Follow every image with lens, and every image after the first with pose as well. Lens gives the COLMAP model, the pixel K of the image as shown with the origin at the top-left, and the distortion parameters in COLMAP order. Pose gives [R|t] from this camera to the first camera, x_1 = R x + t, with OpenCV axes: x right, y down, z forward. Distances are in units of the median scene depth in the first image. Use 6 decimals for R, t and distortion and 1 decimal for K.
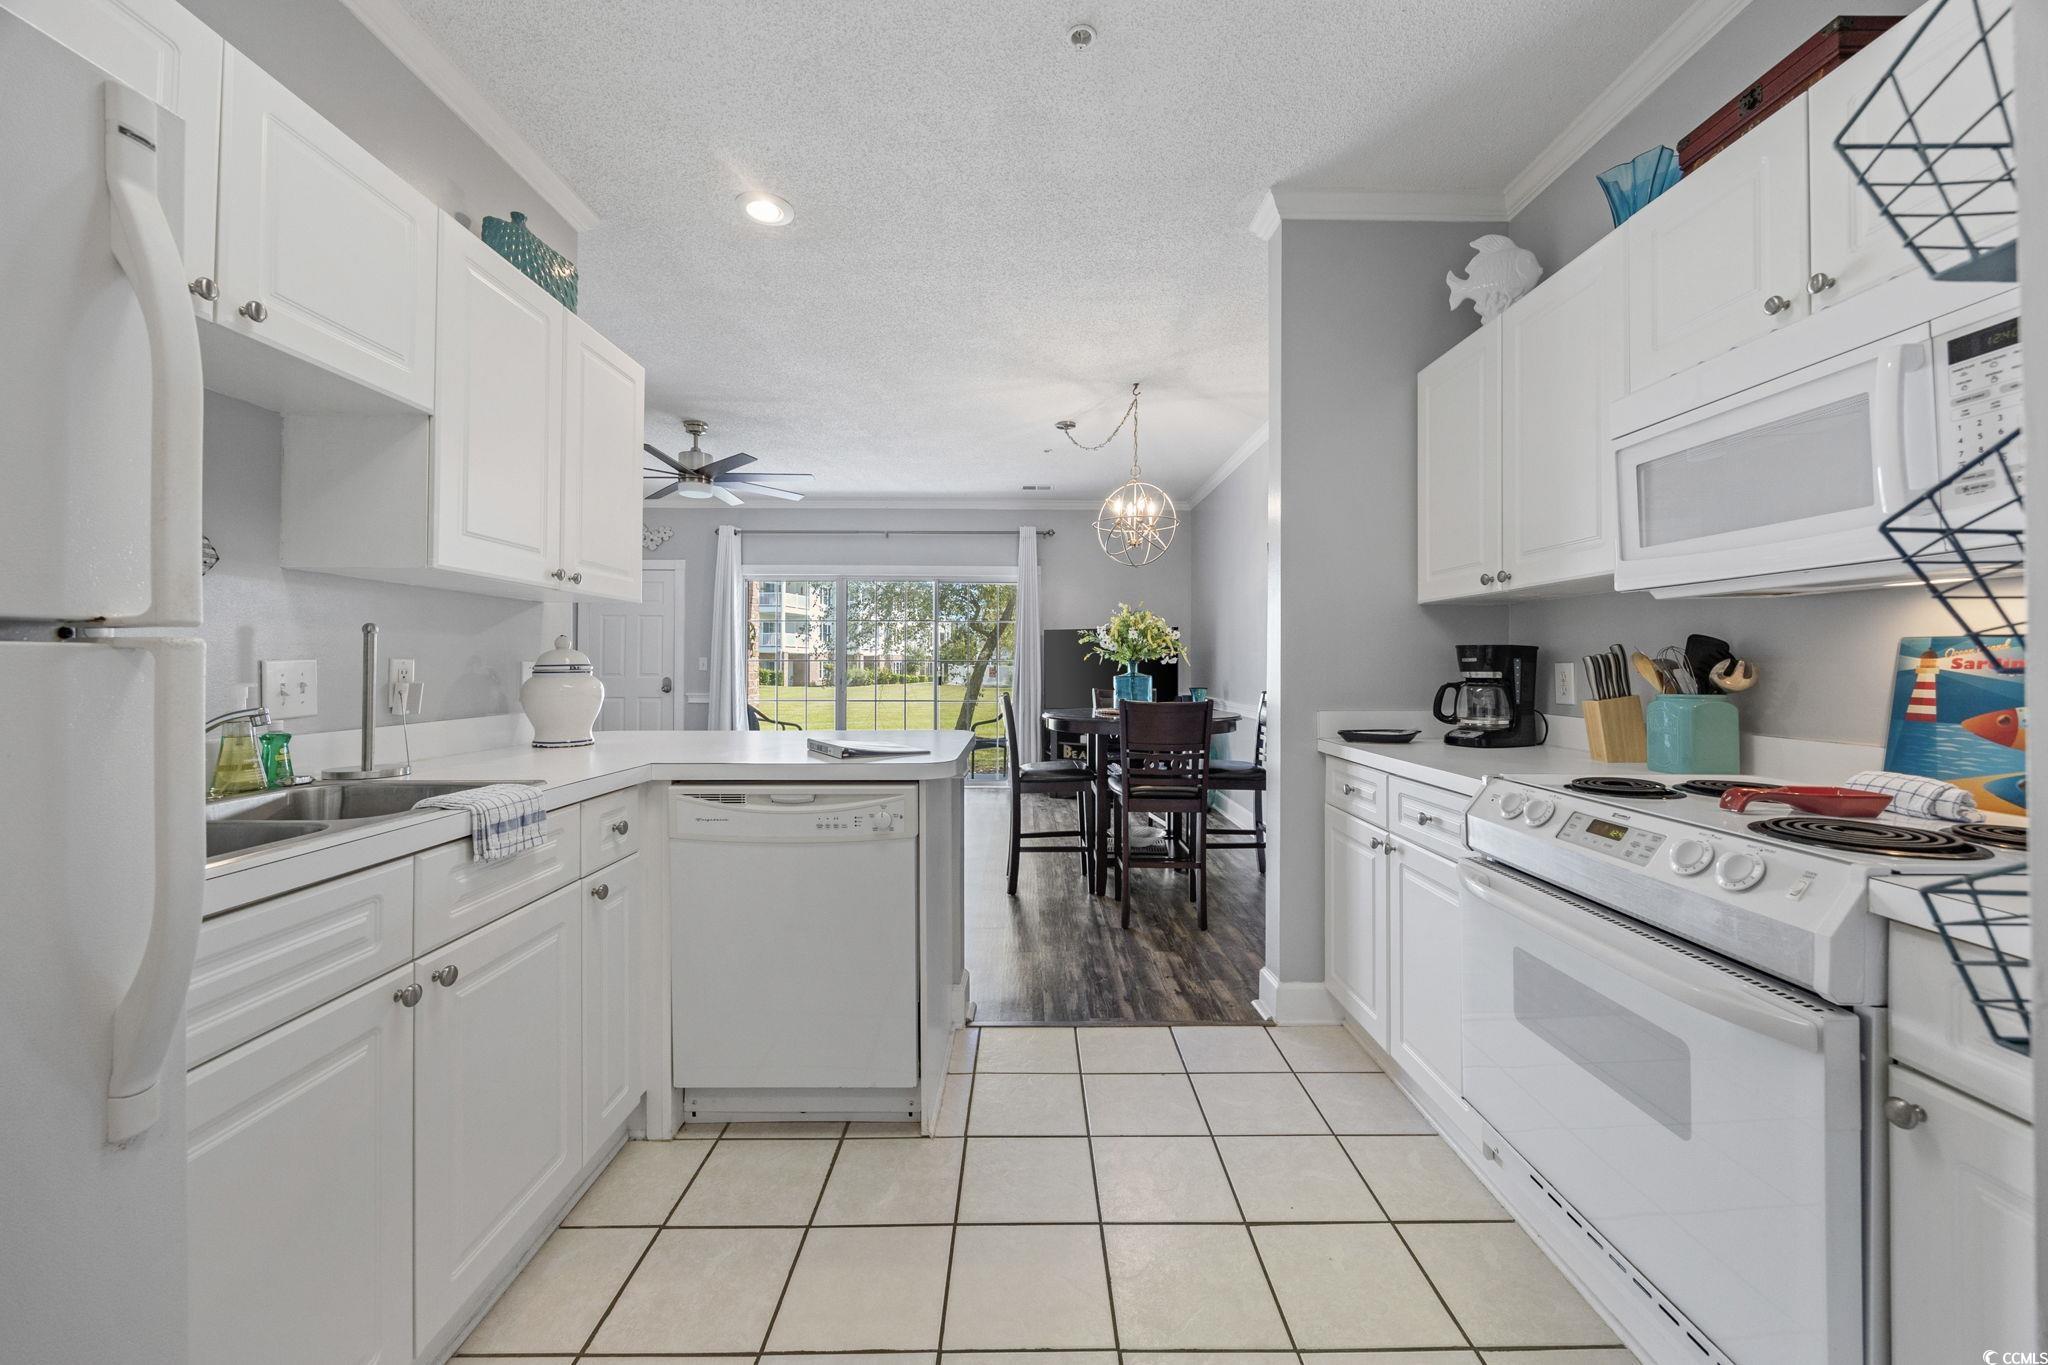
lens RADIAL K [[787.4, 0, 1033.3], [0, 787.4, 658.5], [0, 0, 1]] dist [-0.002938, -0.000014]
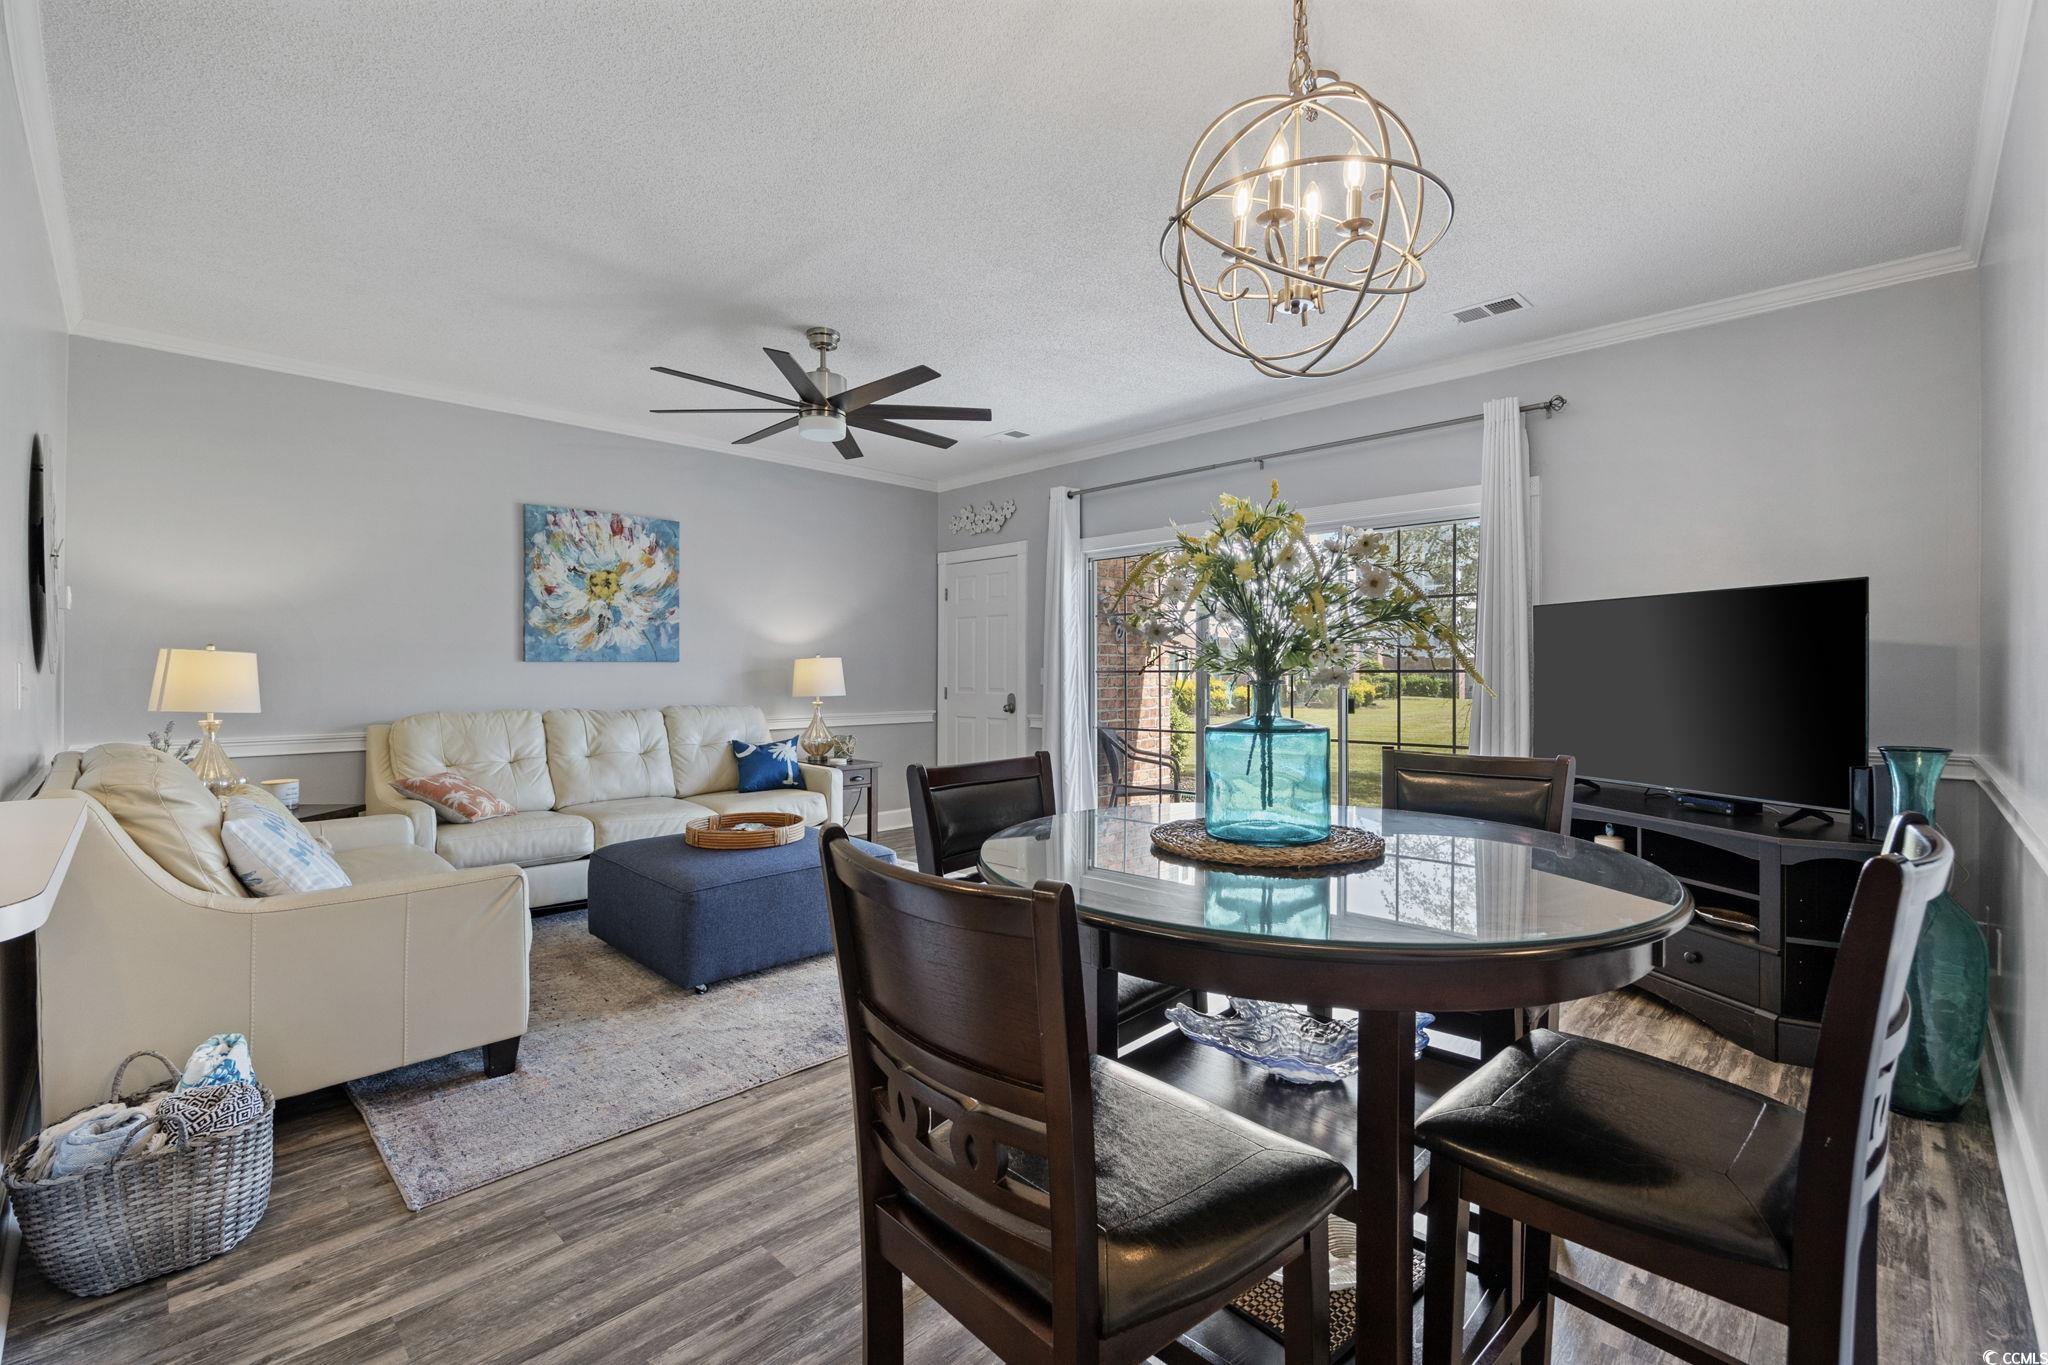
lens RADIAL K [[890.0, 0, 1025.7], [0, 890.0, 679.2], [0, 0, 1]] dist [-0.020990, 0.001543]
pose [[0.708291, 0.005095, -0.705902, 0.318811], [0.005178, 0.999910, 0.012412, -0.001549], [0.705901, -0.012447, 0.708201, 0.719929]]
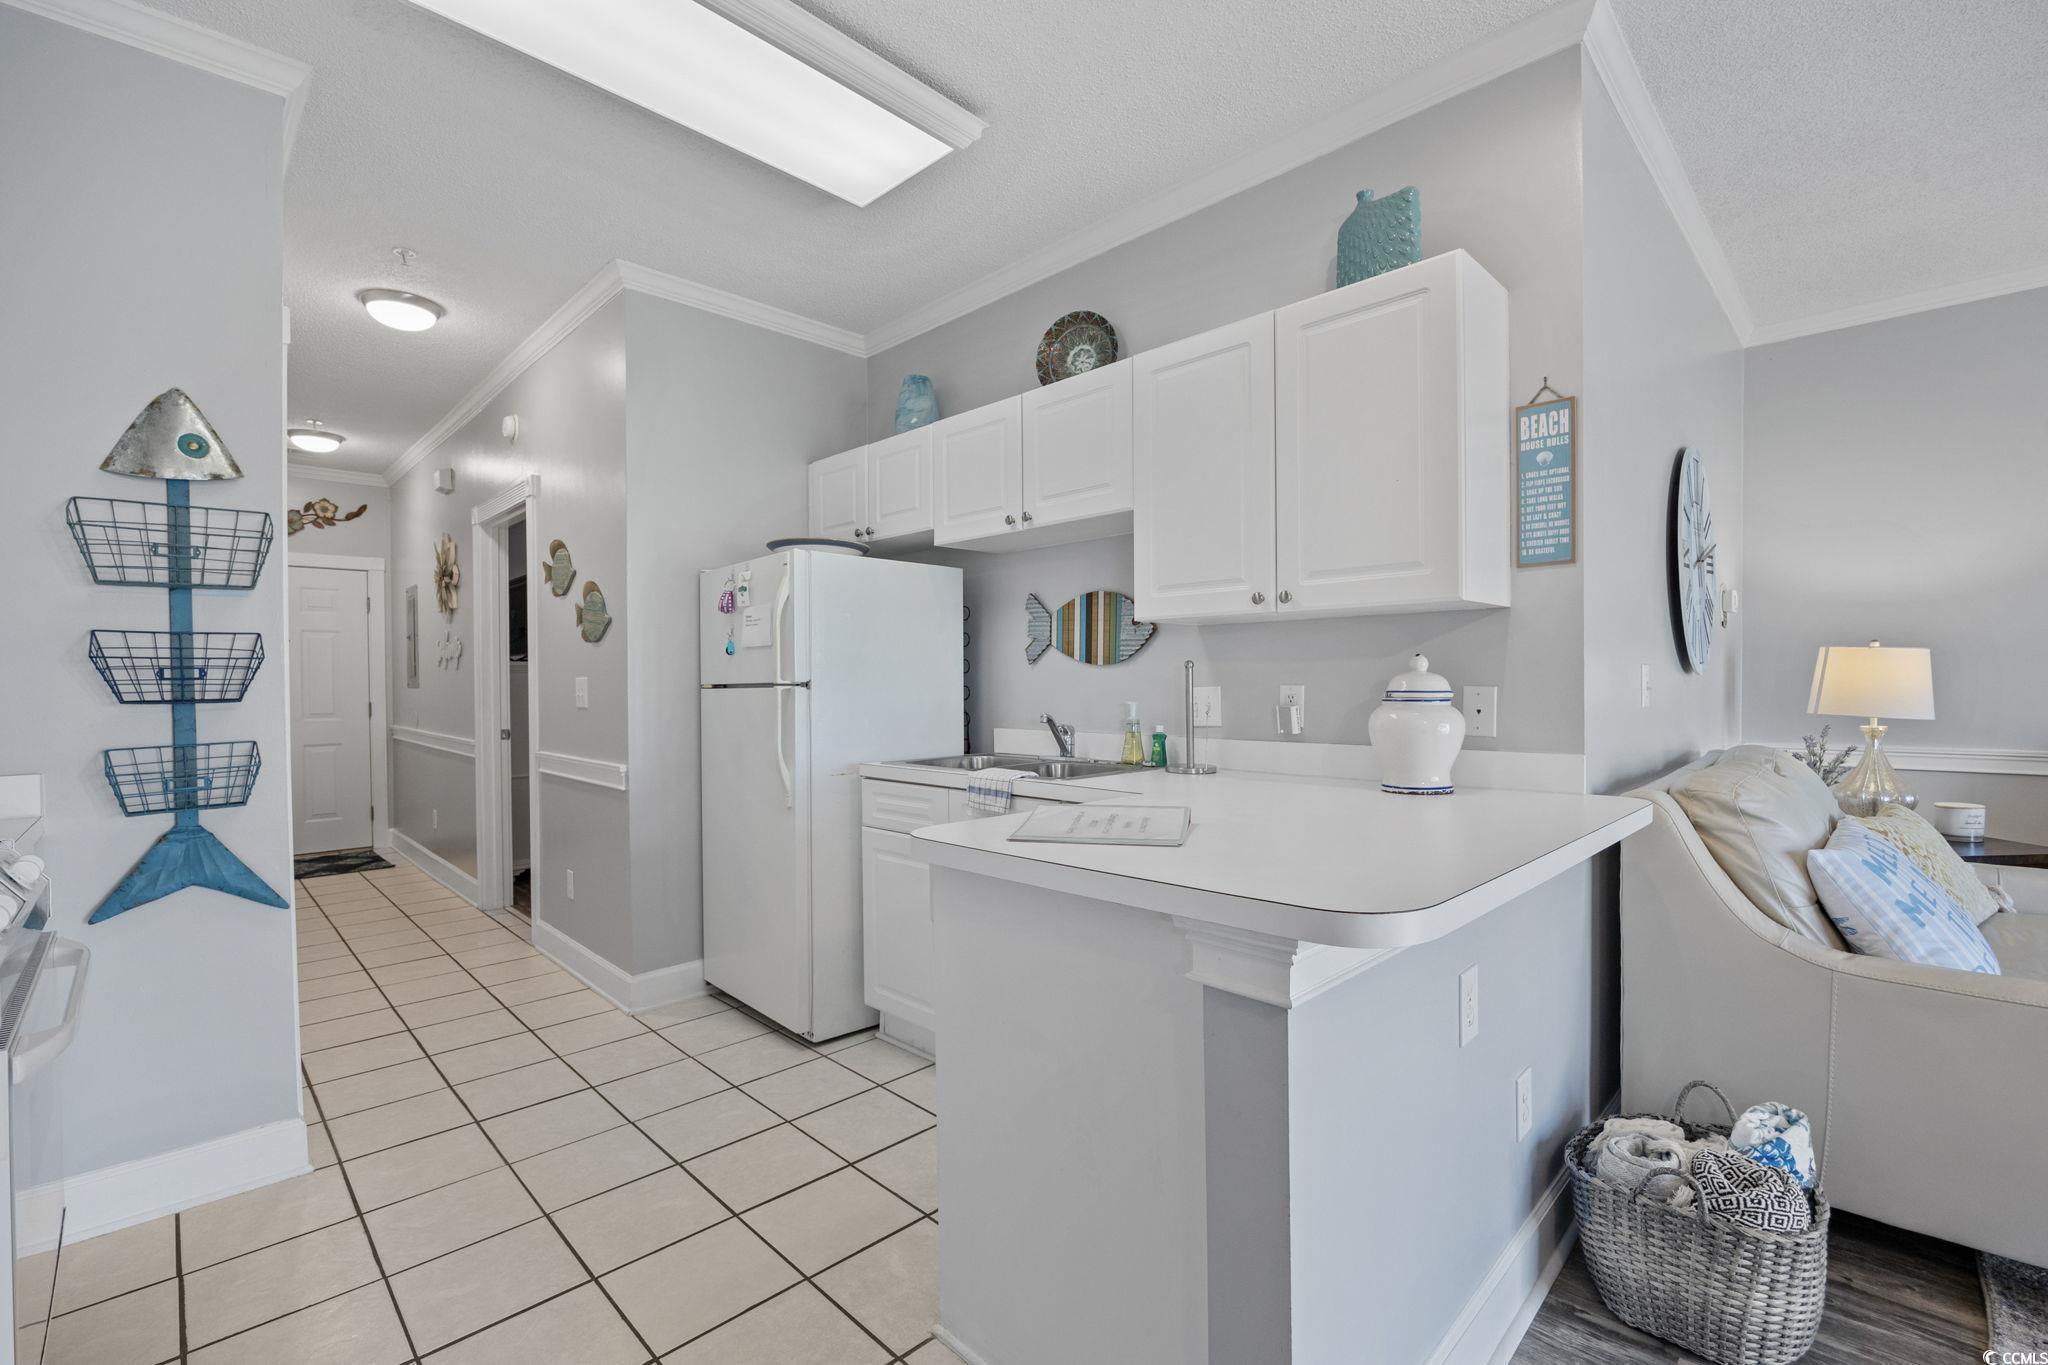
lens RADIAL K [[890.0, 0, 1022.6], [0, 890.0, 695.4], [0, 0, 1]] dist [-0.020990, 0.001543]
pose [[-0.708778, 0.017784, -0.705207, 0.177931], [0.014867, 0.999837, 0.010272, 0.000664], [0.705275, -0.003204, -0.708927, 0.792677]]
